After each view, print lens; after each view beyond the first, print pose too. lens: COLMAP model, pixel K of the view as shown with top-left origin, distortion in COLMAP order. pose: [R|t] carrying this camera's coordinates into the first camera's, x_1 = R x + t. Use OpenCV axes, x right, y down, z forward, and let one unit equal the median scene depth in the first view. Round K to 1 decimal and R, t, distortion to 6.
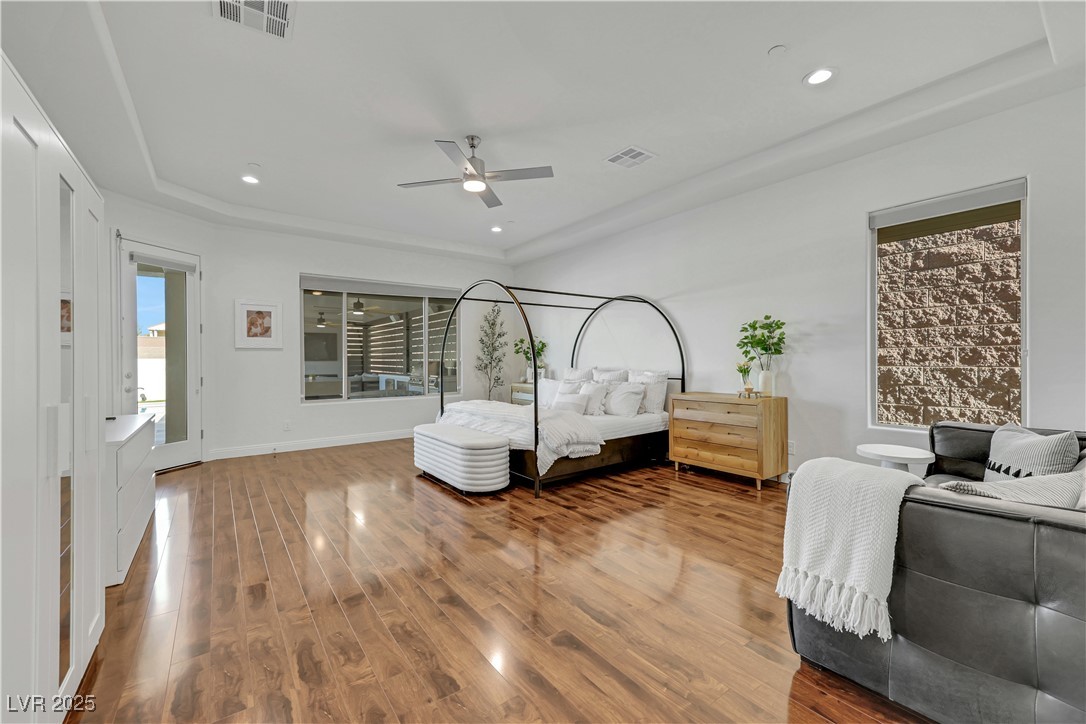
lens RADIAL K [[438.9, 0, 541.8], [0, 438.9, 356.5], [0, 0, 1]] dist [0.000394, 0.000132]
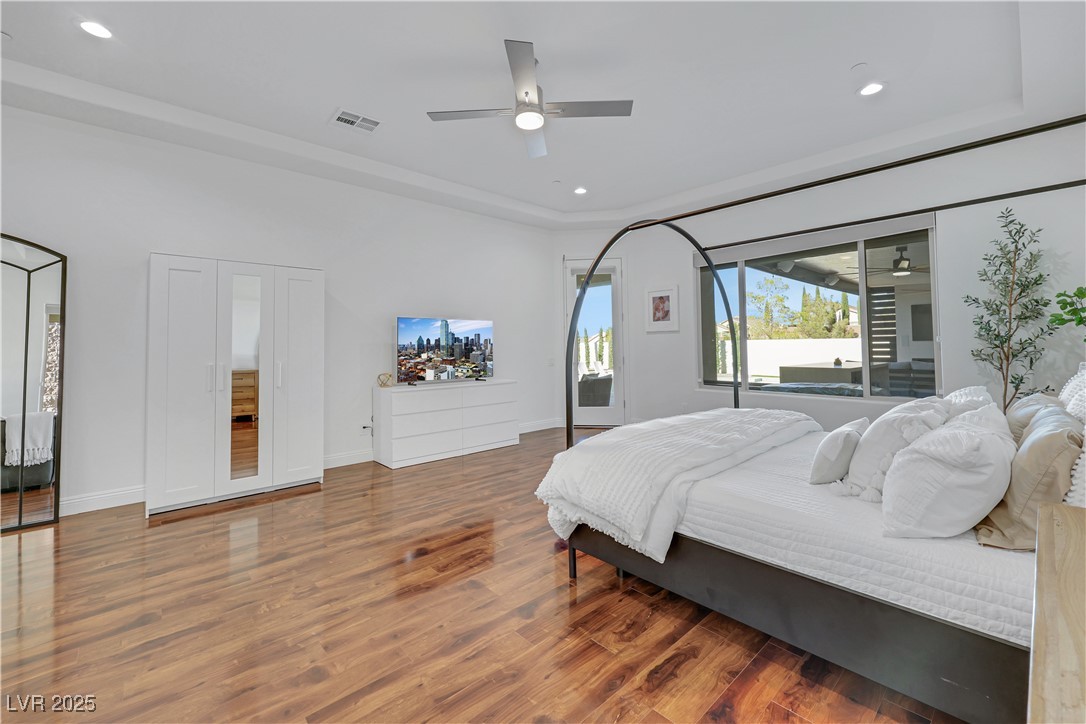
lens RADIAL K [[448.5, 0, 540.5], [0, 448.5, 324.7], [0, 0, 1]] dist [-0.001060, -0.000396]
pose [[0.097358, -0.046770, -0.994150, 0.577096], [0.016603, 0.998833, -0.045365, 0.012732], [0.995111, -0.012089, 0.098021, 0.873185]]
